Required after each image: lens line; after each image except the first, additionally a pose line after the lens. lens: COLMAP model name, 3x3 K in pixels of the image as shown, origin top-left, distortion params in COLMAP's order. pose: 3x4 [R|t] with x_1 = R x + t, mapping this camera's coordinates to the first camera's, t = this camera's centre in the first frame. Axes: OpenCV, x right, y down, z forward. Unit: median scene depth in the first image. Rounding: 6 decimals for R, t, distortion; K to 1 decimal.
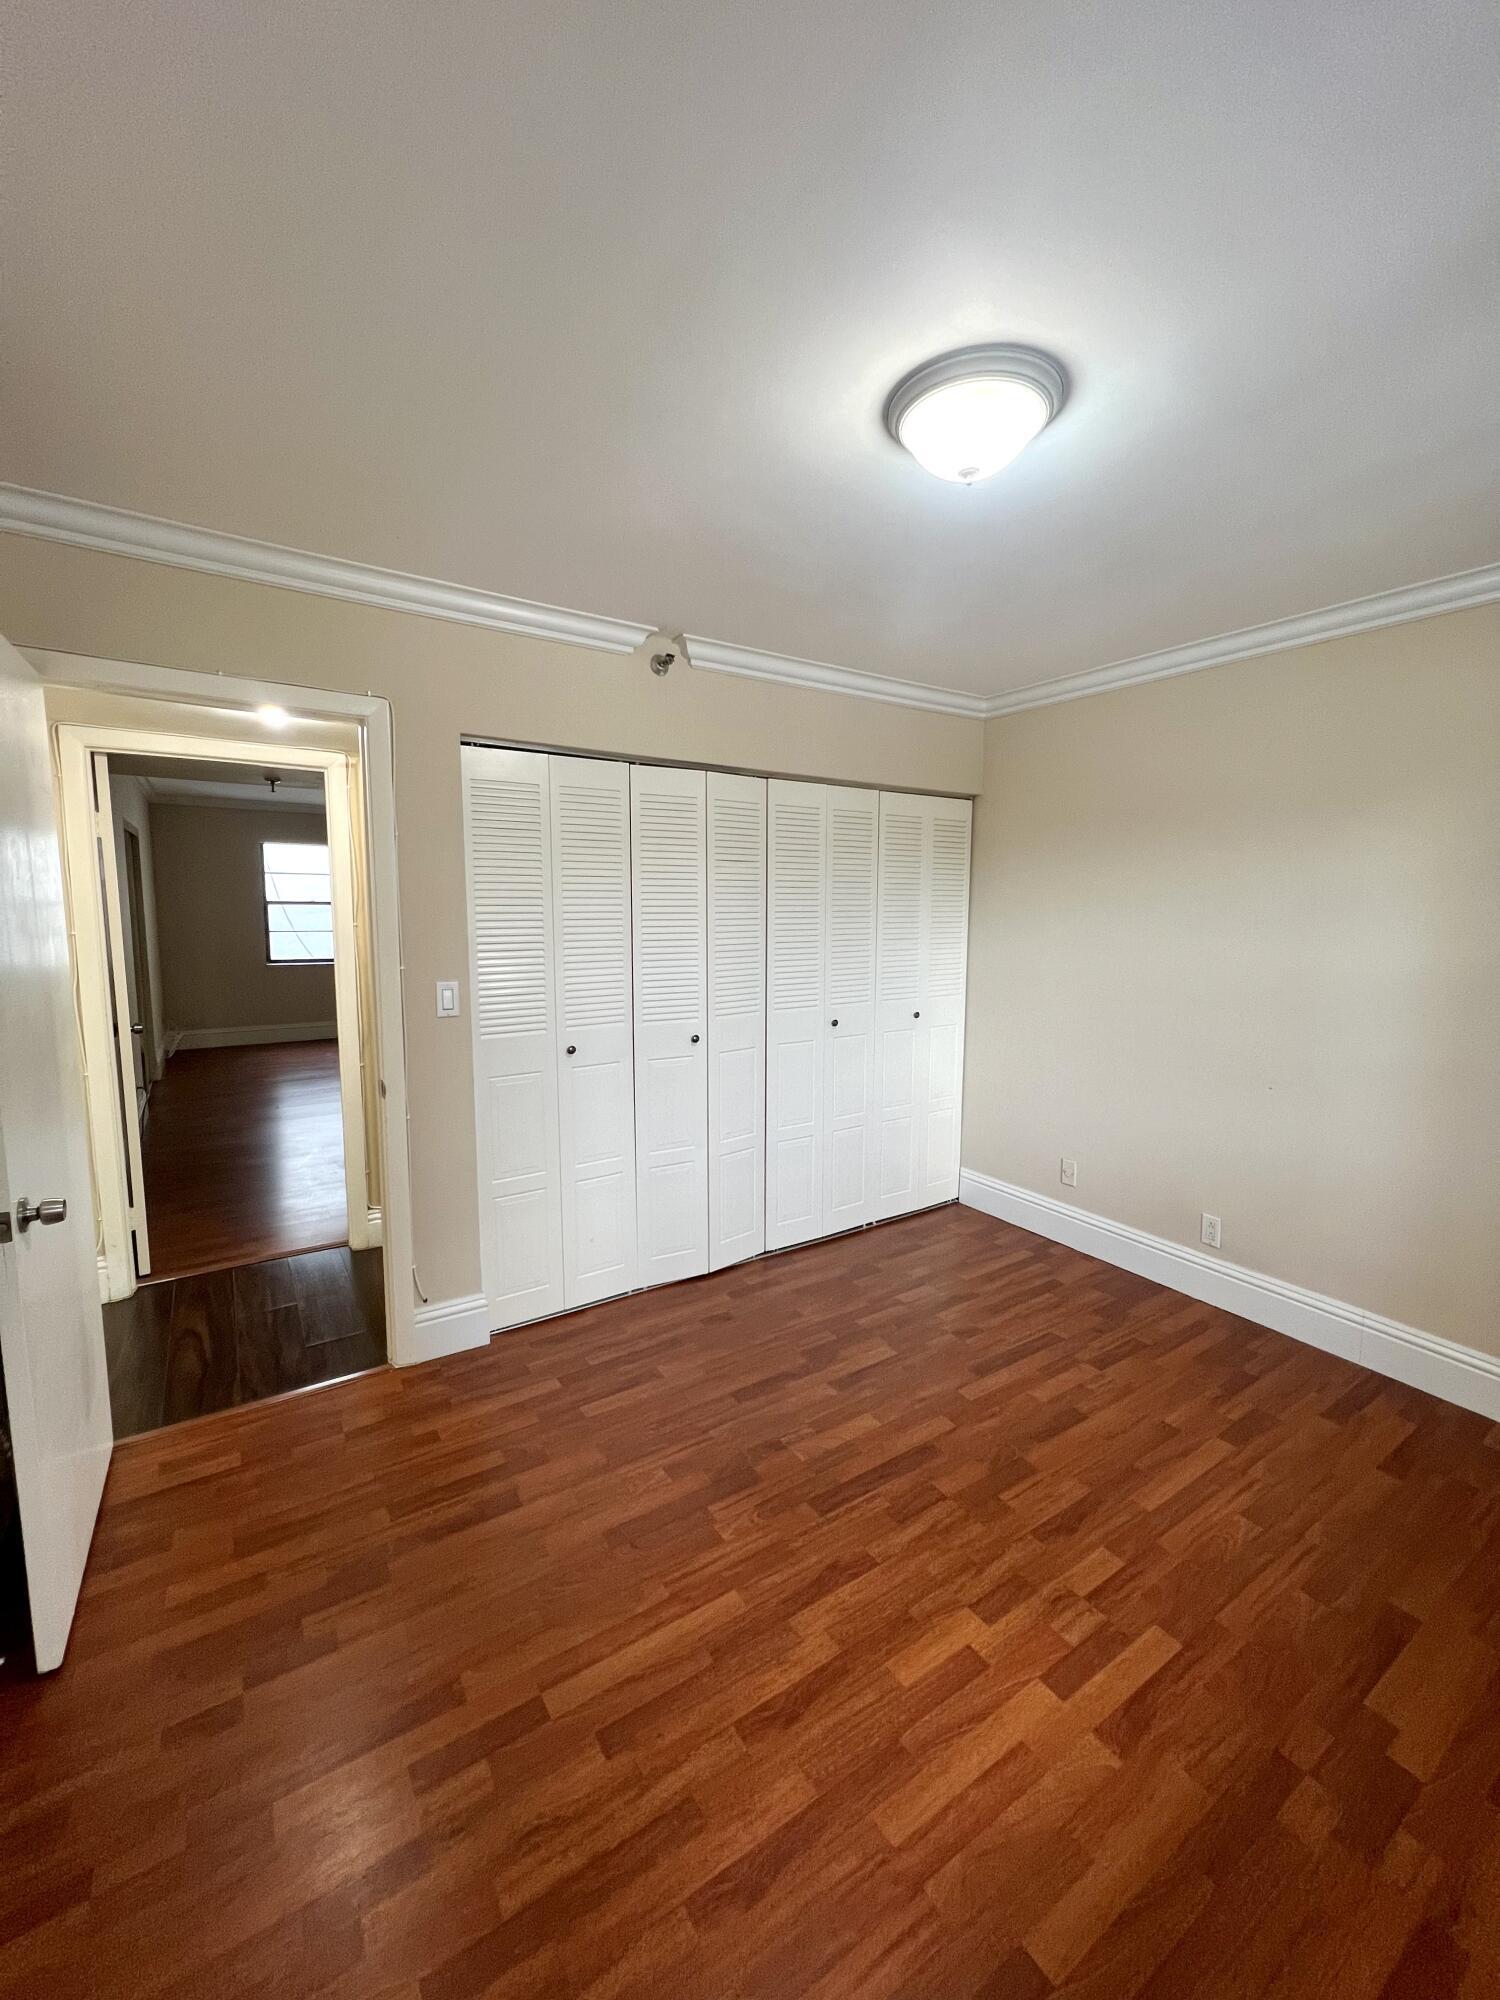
lens RADIAL K [[799.5, 0, 753.9], [0, 799.5, 994.3], [0, 0, 1]] dist [0.000860, 0.000183]
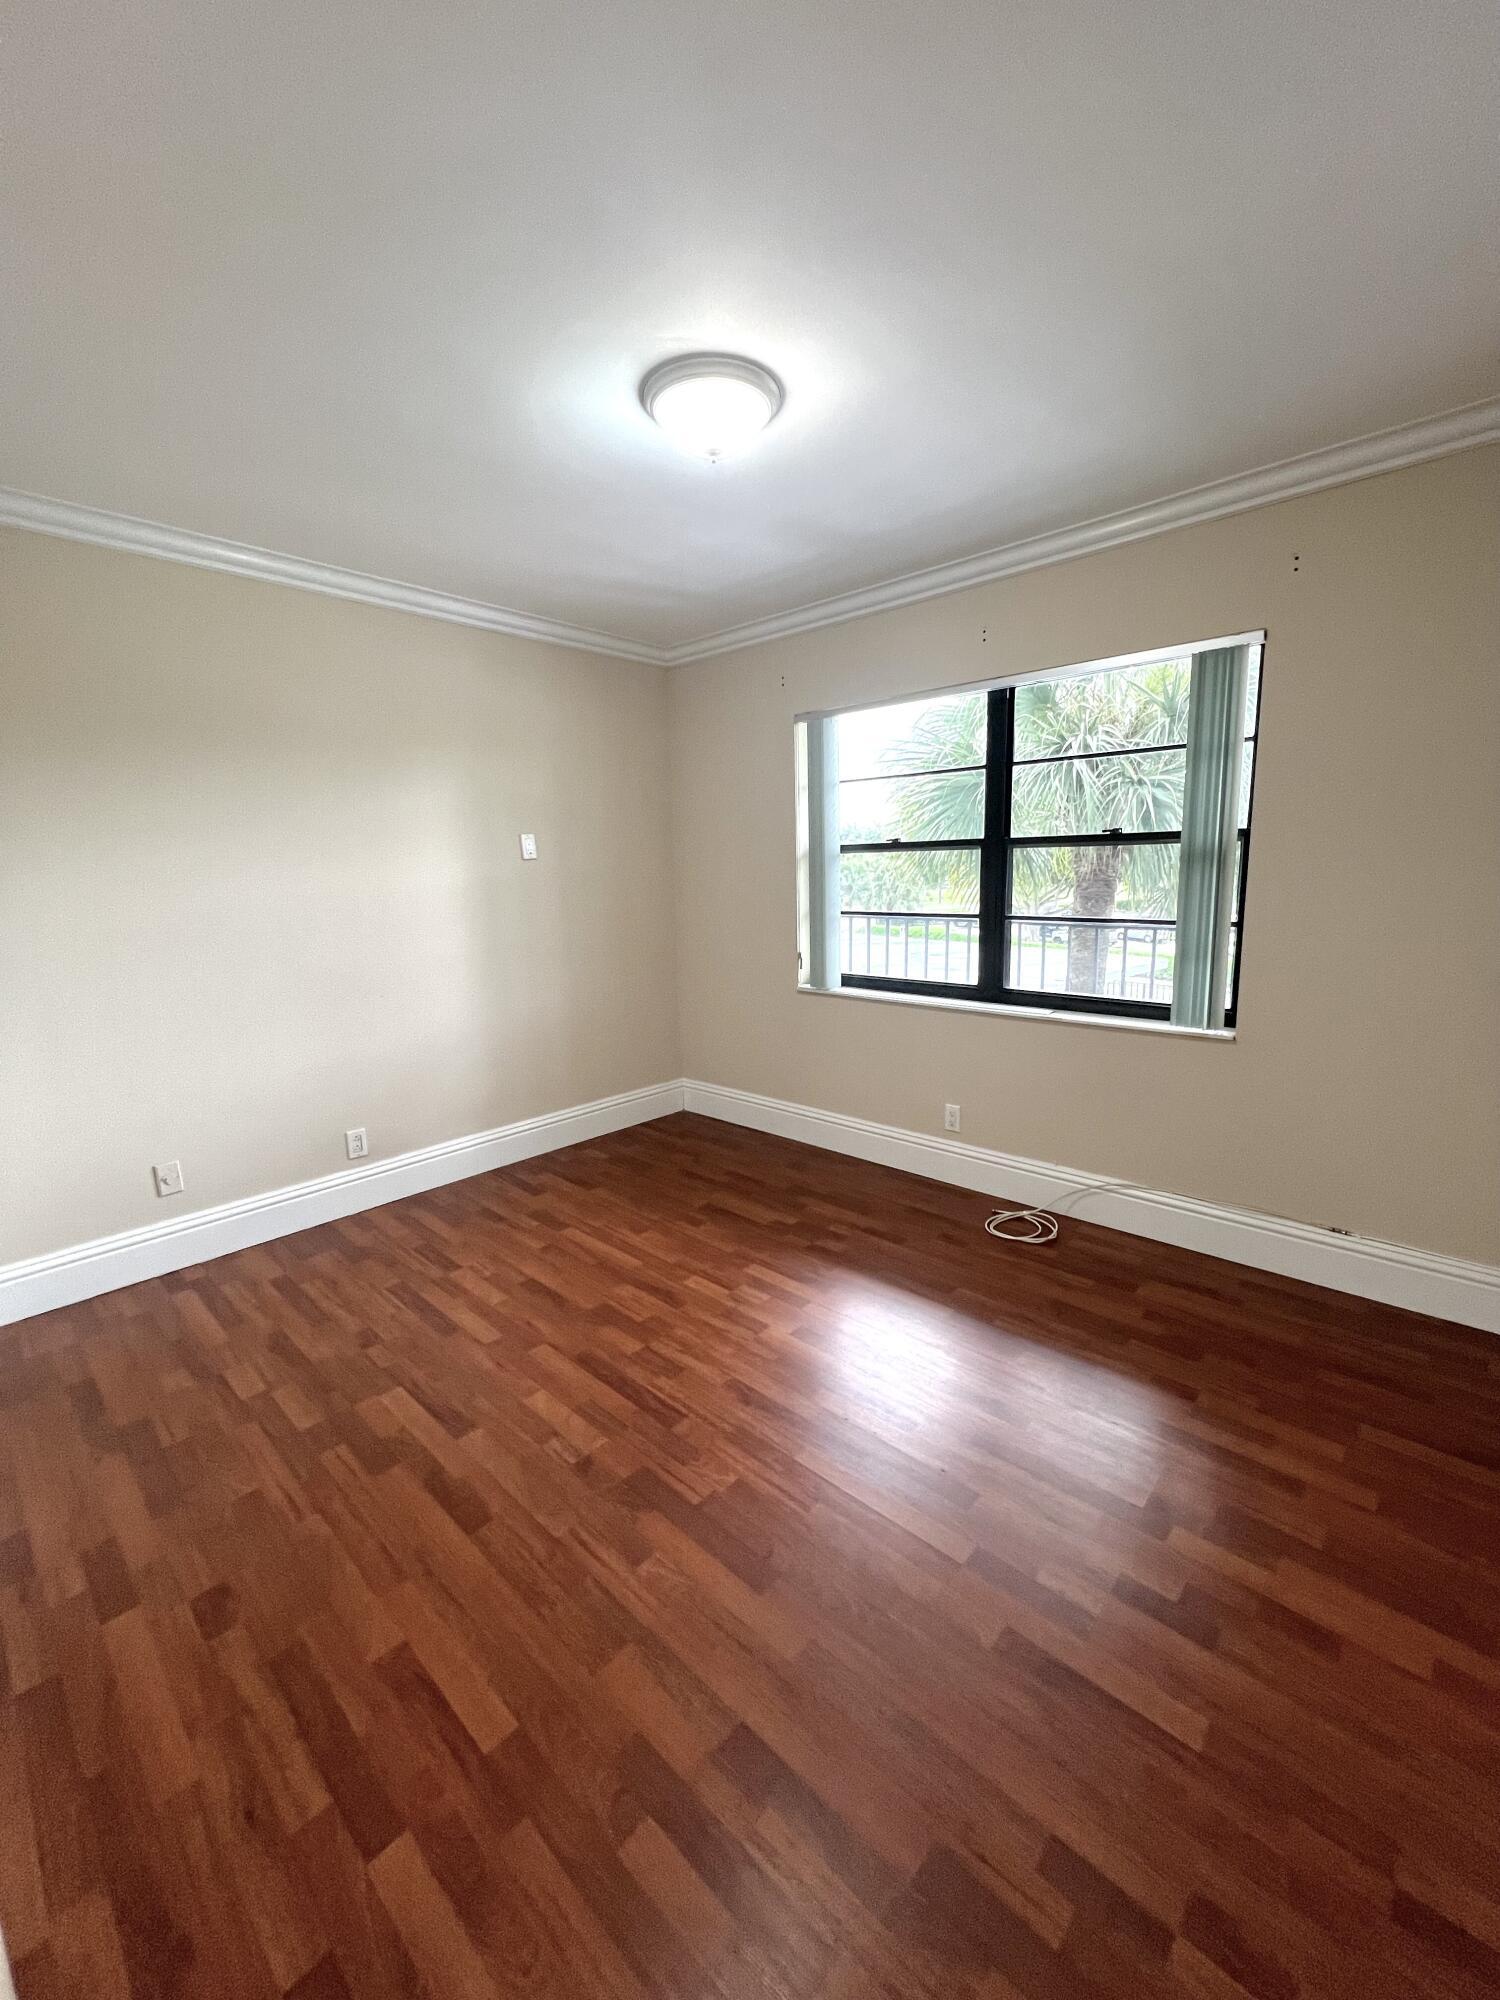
lens RADIAL K [[799.5, 0, 753.9], [0, 799.5, 994.3], [0, 0, 1]] dist [0.000860, 0.000183]
pose [[-0.228910, -0.163557, 0.959609, -0.665622], [0.126469, 0.972432, 0.195911, -0.048914], [-0.965197, 0.166207, -0.201915, 0.831447]]
